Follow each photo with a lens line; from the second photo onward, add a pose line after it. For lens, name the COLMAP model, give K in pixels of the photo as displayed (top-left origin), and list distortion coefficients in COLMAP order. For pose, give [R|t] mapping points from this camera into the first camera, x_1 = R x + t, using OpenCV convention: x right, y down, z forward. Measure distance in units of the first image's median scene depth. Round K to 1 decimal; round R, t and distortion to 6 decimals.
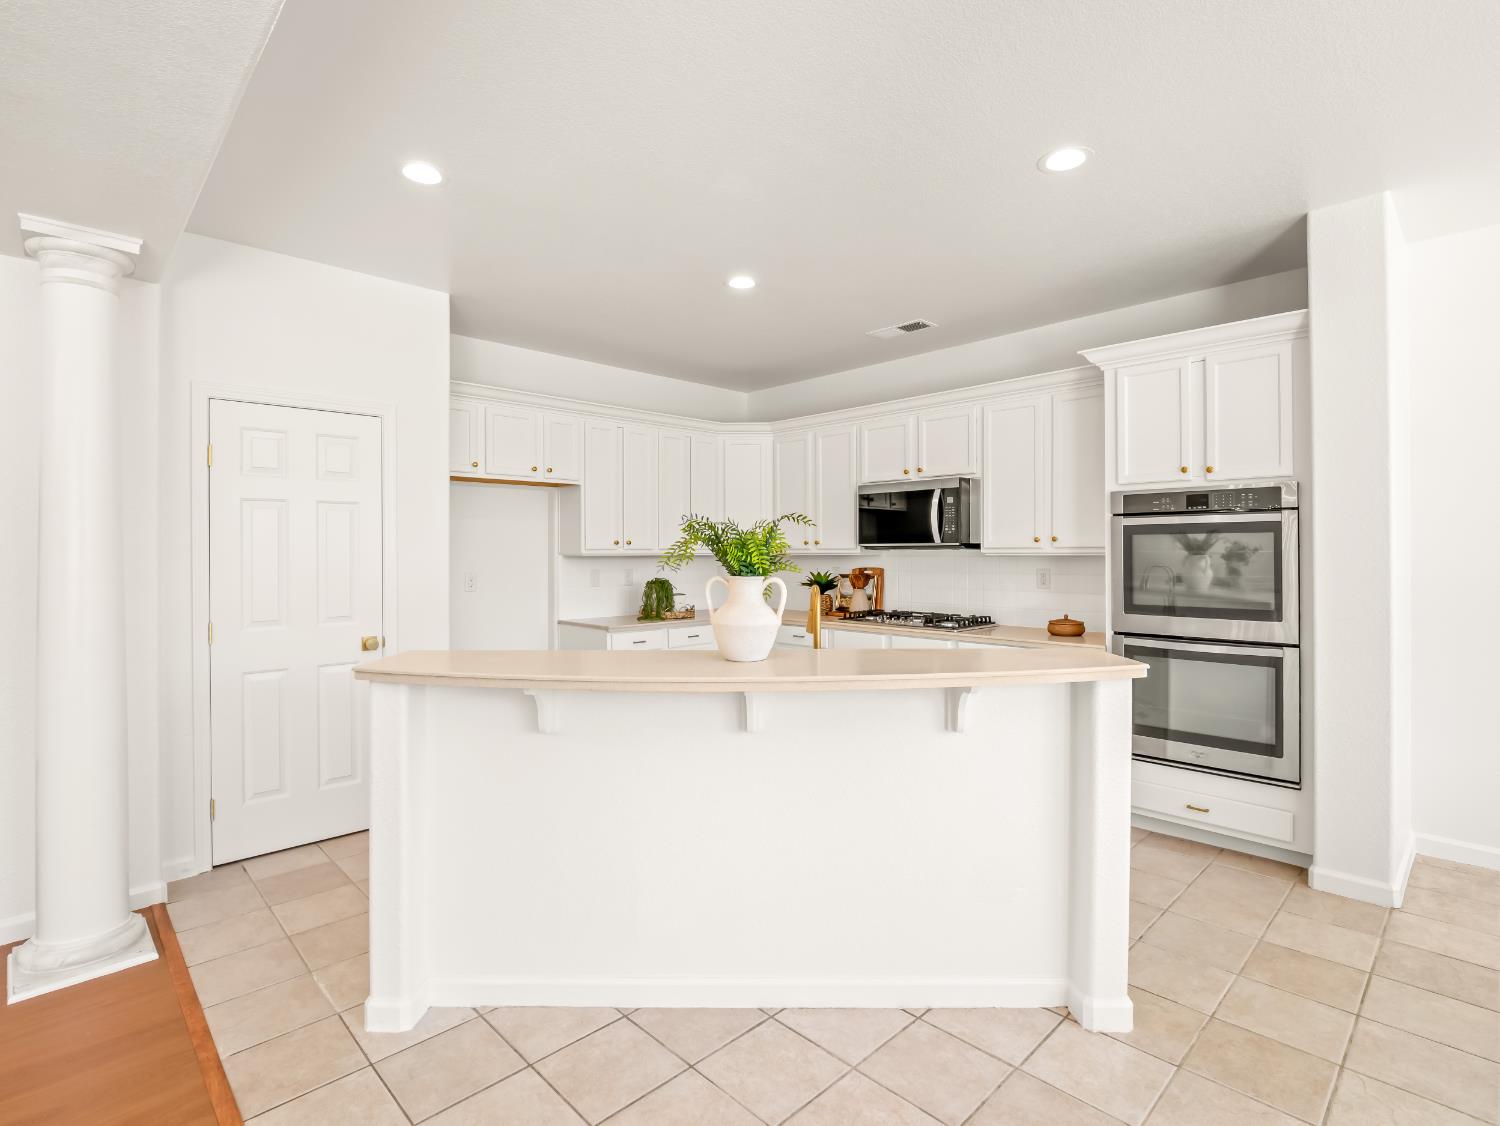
lens RADIAL K [[734.9, 0, 829.9], [0, 734.9, 555.6], [0, 0, 1]] dist [-0.020081, -0.000363]
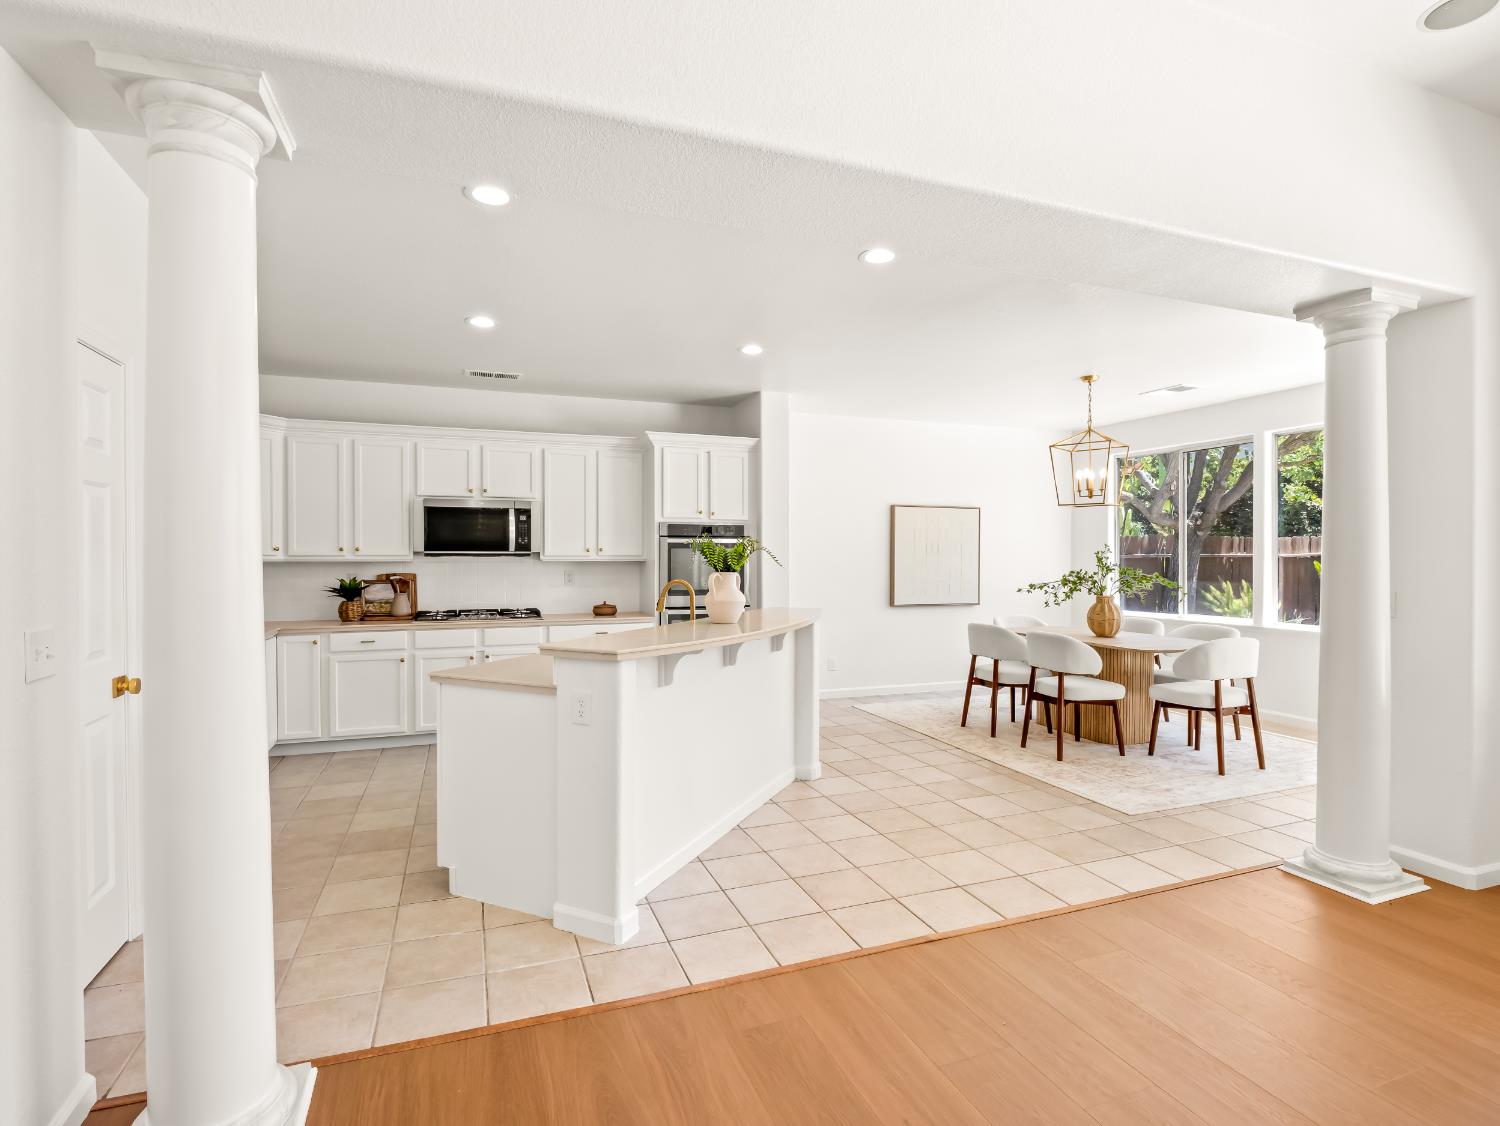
lens RADIAL K [[665.0, 0, 750.0], [0, 665.0, 563.0], [0, 0, 1]] dist [-0.001419, -0.000143]
pose [[0.452212, -0.003219, 0.891905, -0.744583], [0.003674, 0.999992, 0.001746, 0.002227], [-0.891903, 0.002488, 0.452220, 0.137792]]
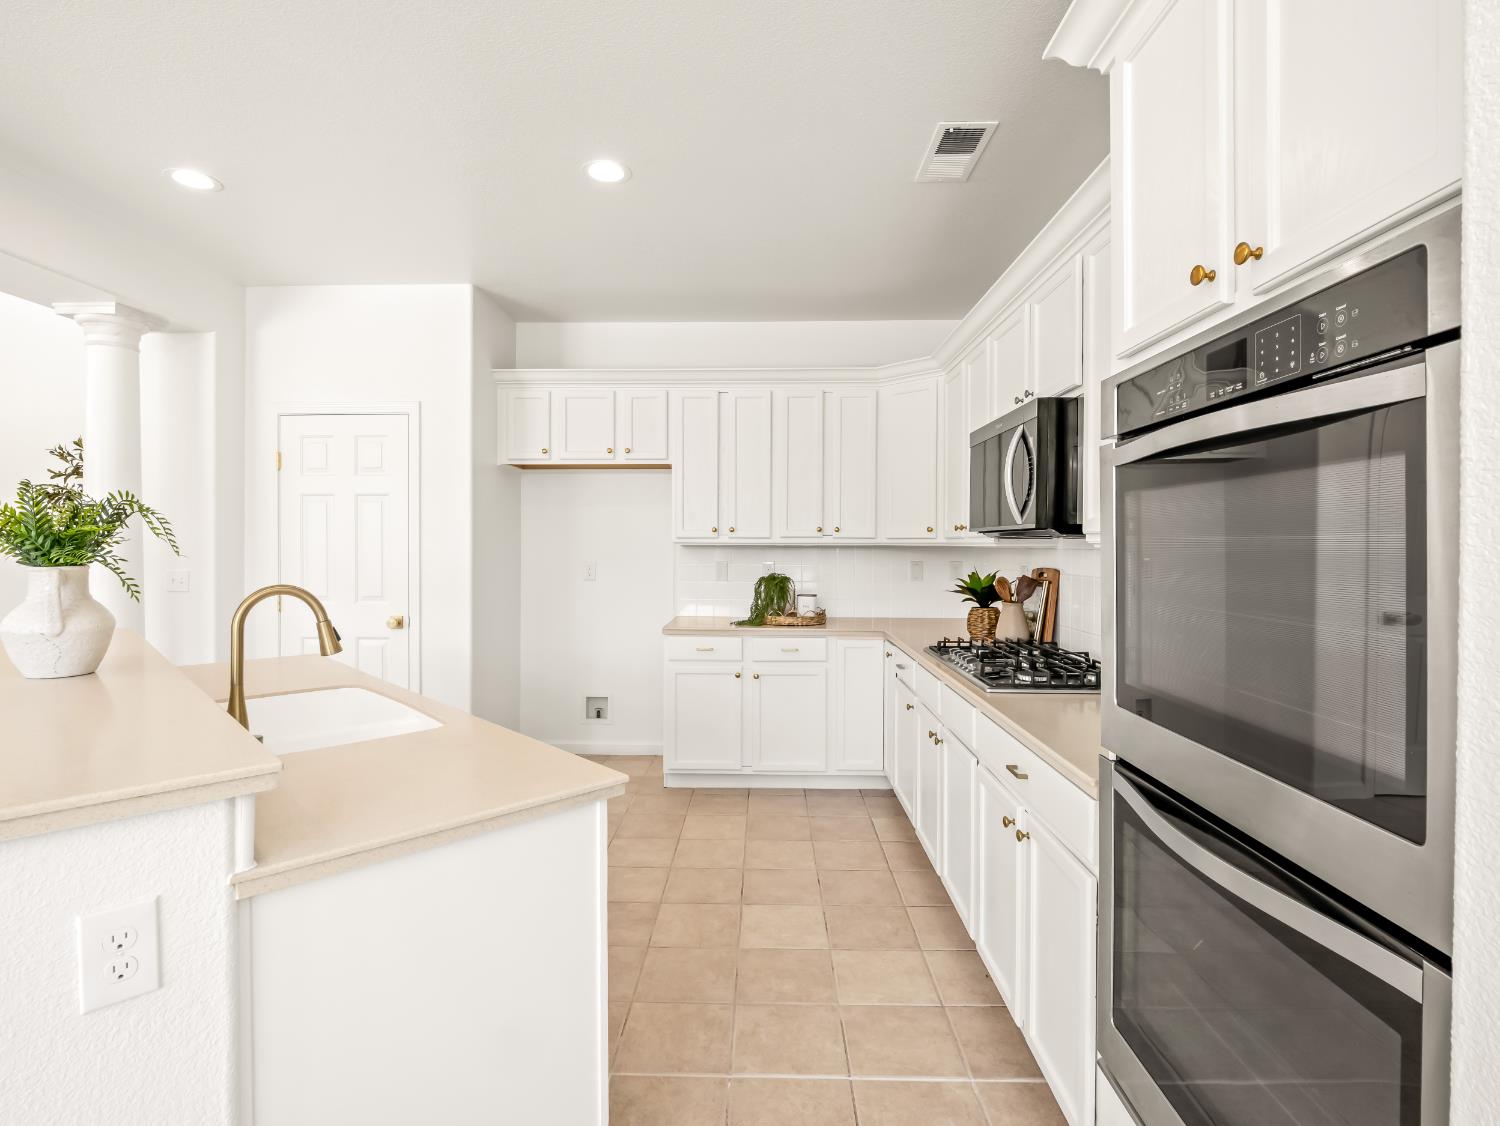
lens RADIAL K [[786.5, 0, 784.2], [0, 786.5, 549.3], [0, 0, 1]] dist [0.000541, -0.001871]
pose [[0.659138, 0.009600, -0.751960, 0.516488], [-0.008640, 0.999949, 0.005193, -0.000149], [0.751972, 0.003074, 0.659188, 0.532560]]
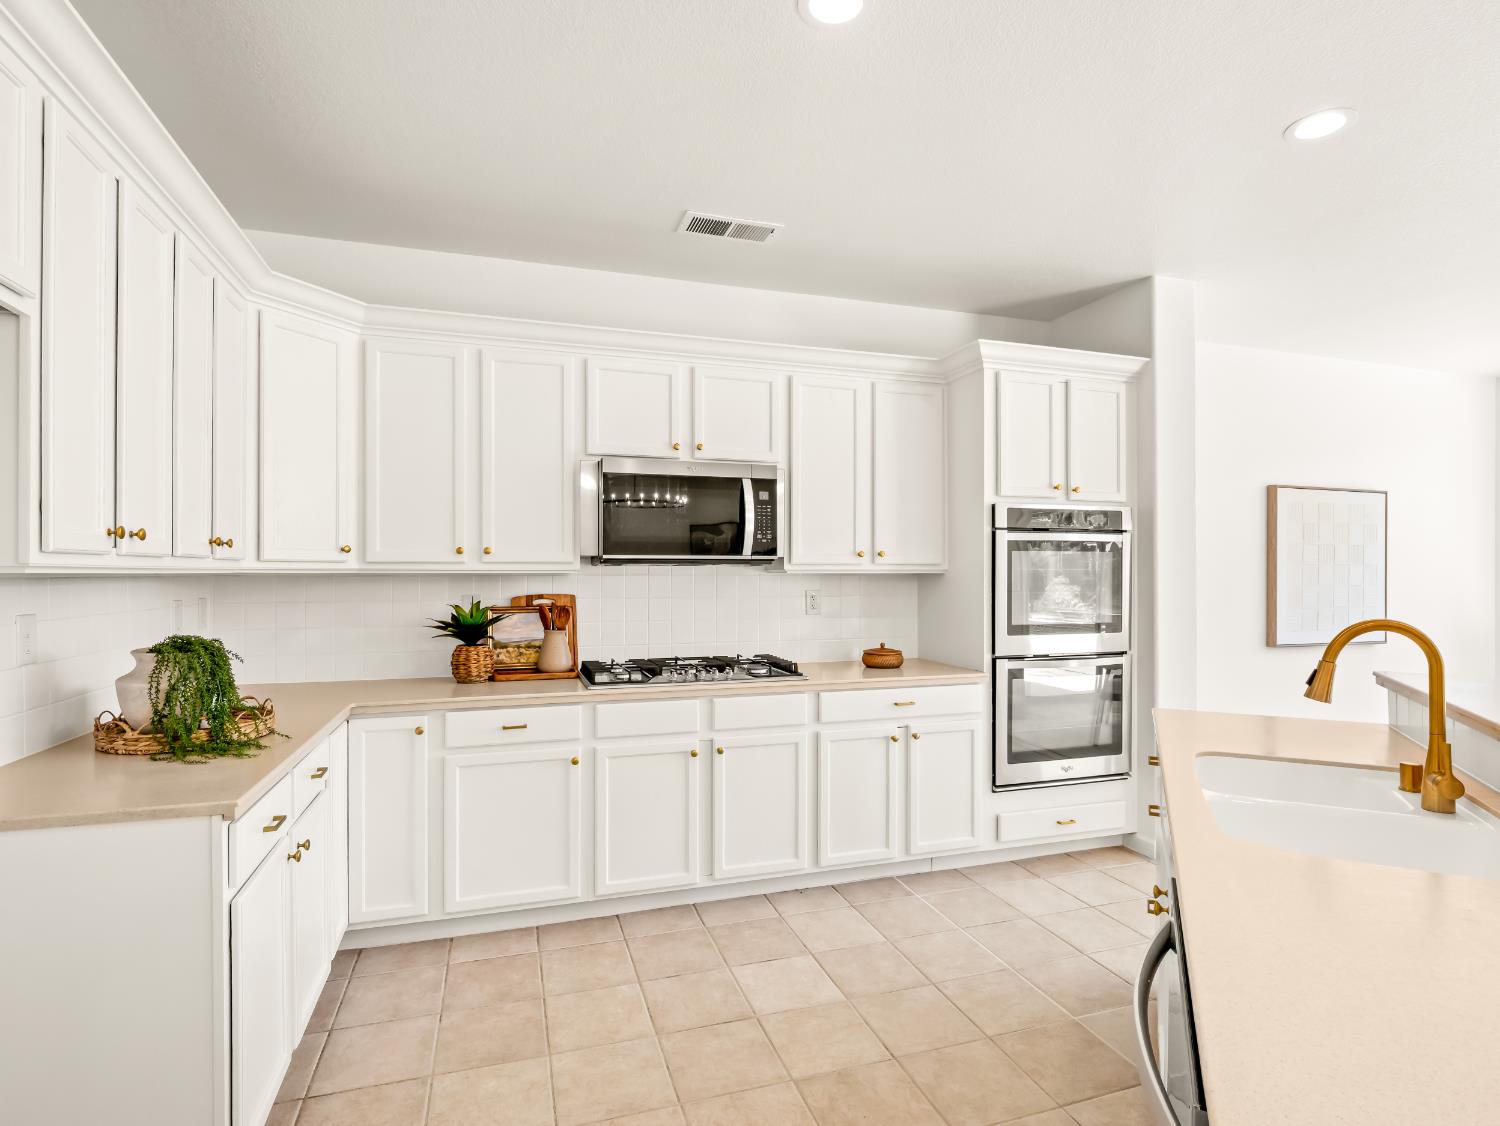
lens RADIAL K [[725.4, 0, 767.2], [0, 725.4, 574.9], [0, 0, 1]] dist [-0.002908, -0.000239]
pose [[0.512323, 0.000989, 0.858792, -0.474777], [0.003305, 0.999990, -0.003124, 0.003591], [-0.858787, 0.004439, 0.512314, 0.691205]]
